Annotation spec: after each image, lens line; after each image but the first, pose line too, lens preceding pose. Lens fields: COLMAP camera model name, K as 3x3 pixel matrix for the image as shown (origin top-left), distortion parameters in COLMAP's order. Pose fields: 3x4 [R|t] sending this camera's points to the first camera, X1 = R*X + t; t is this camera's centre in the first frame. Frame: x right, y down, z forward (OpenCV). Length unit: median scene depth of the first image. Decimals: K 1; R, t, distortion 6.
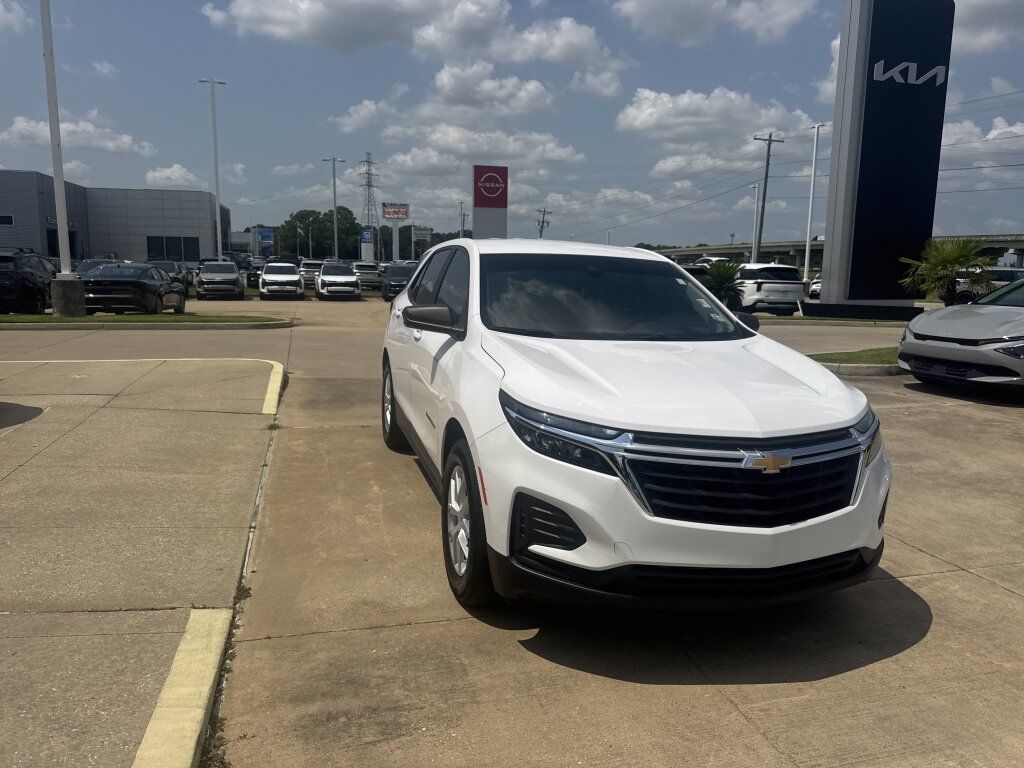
lens RADIAL K [[723.8, 0, 516.6], [0, 723.8, 387.1], [0, 0, 1]] dist [0.027000, -0.034403]
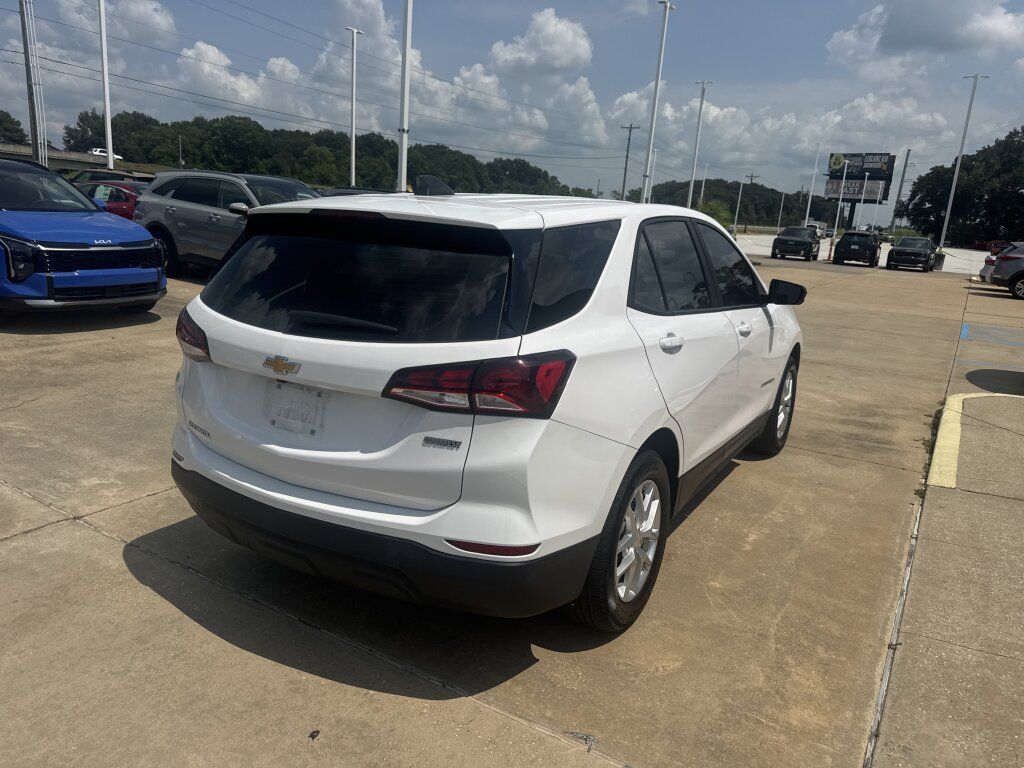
lens RADIAL K [[723.8, 0, 520.6], [0, 723.8, 394.3], [0, 0, 1]] dist [0.027000, -0.034403]
pose [[-0.675458, -0.244607, 0.695647, -0.607455], [0.044324, 0.928206, 0.369418, -0.350010], [-0.736065, 0.280360, -0.616122, 1.841952]]
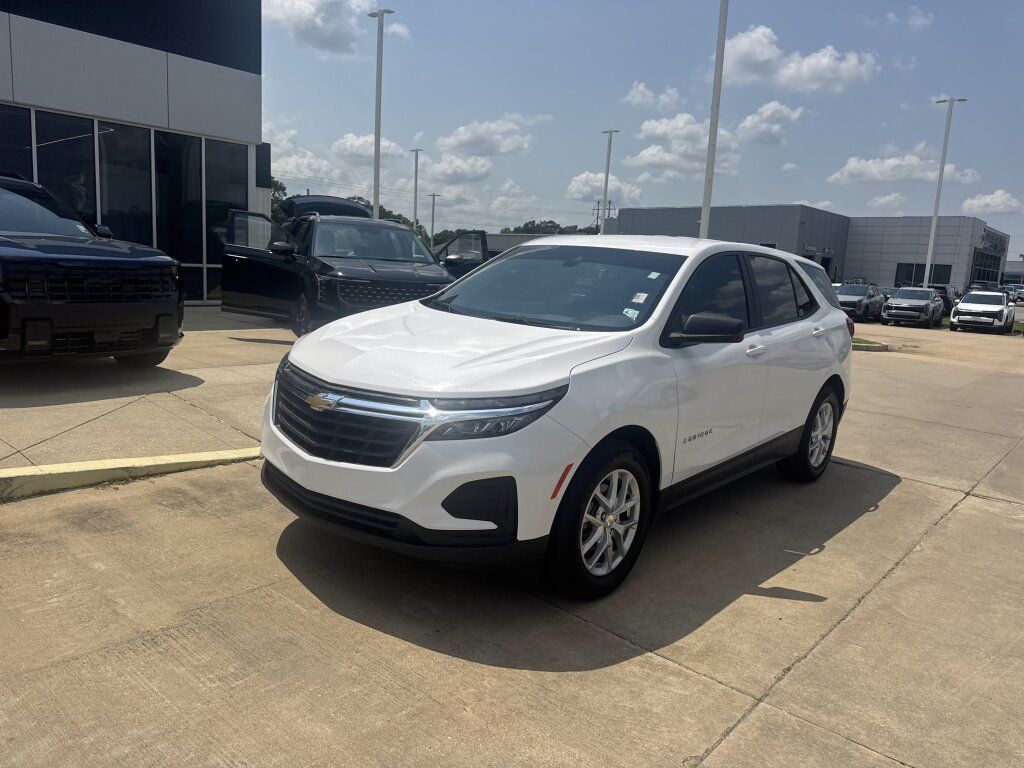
lens RADIAL K [[723.8, 0, 516.7], [0, 723.8, 381.6], [0, 0, 1]] dist [0.027000, -0.034403]
pose [[0.546313, 0.145857, -0.824783, 0.900842], [-0.183701, 0.981610, 0.051912, -0.029036], [0.817188, 0.123153, 0.563061, 0.358766]]
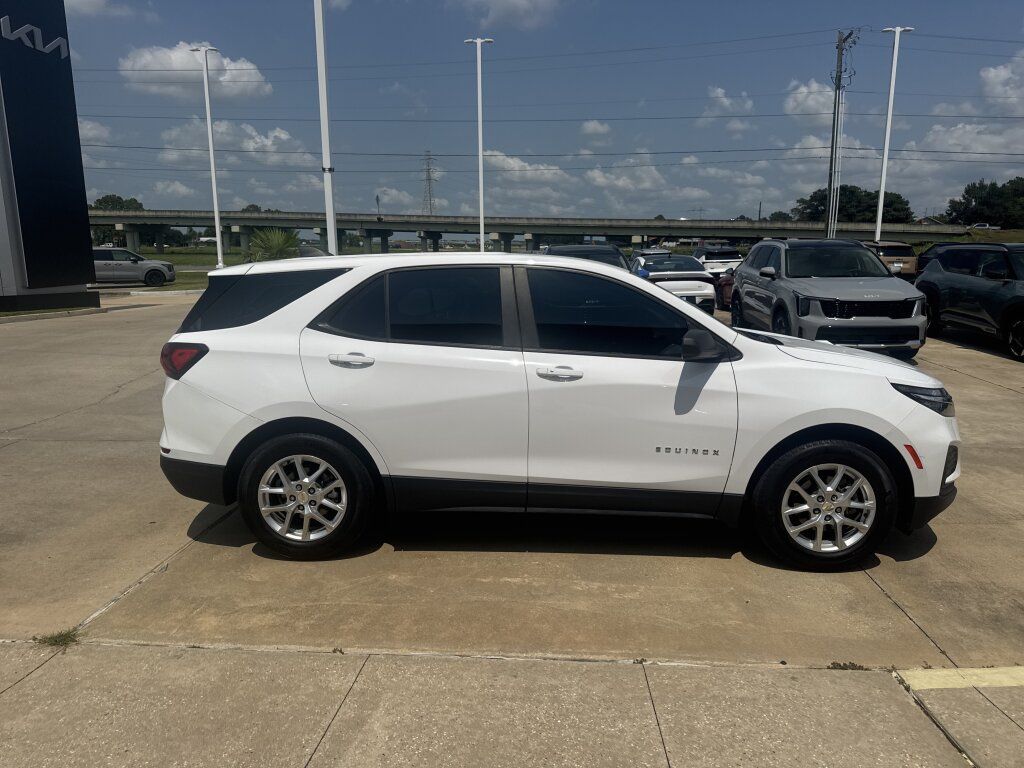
lens RADIAL K [[723.8, 0, 514.5], [0, 723.8, 401.4], [0, 0, 1]] dist [0.027000, -0.034403]
pose [[0.328553, -0.213651, 0.920003, -0.980894], [0.164277, 0.972158, 0.167096, -0.199516], [-0.930089, 0.096235, 0.354503, 0.792378]]
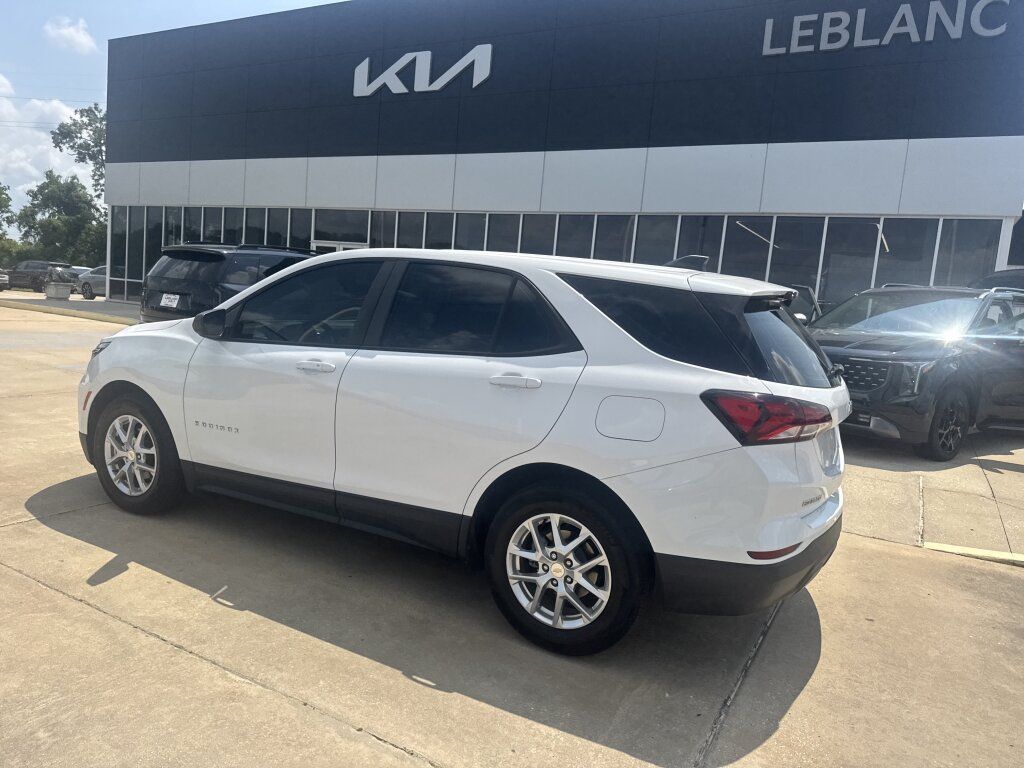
lens RADIAL K [[723.8, 0, 510.9], [0, 723.8, 390.0], [0, 0, 1]] dist [0.027000, -0.034403]
pose [[-0.699869, 0.010327, -0.714196, 0.701689], [-0.212586, 0.951571, 0.222081, -0.287368], [0.681902, 0.307256, -0.663780, 1.891980]]
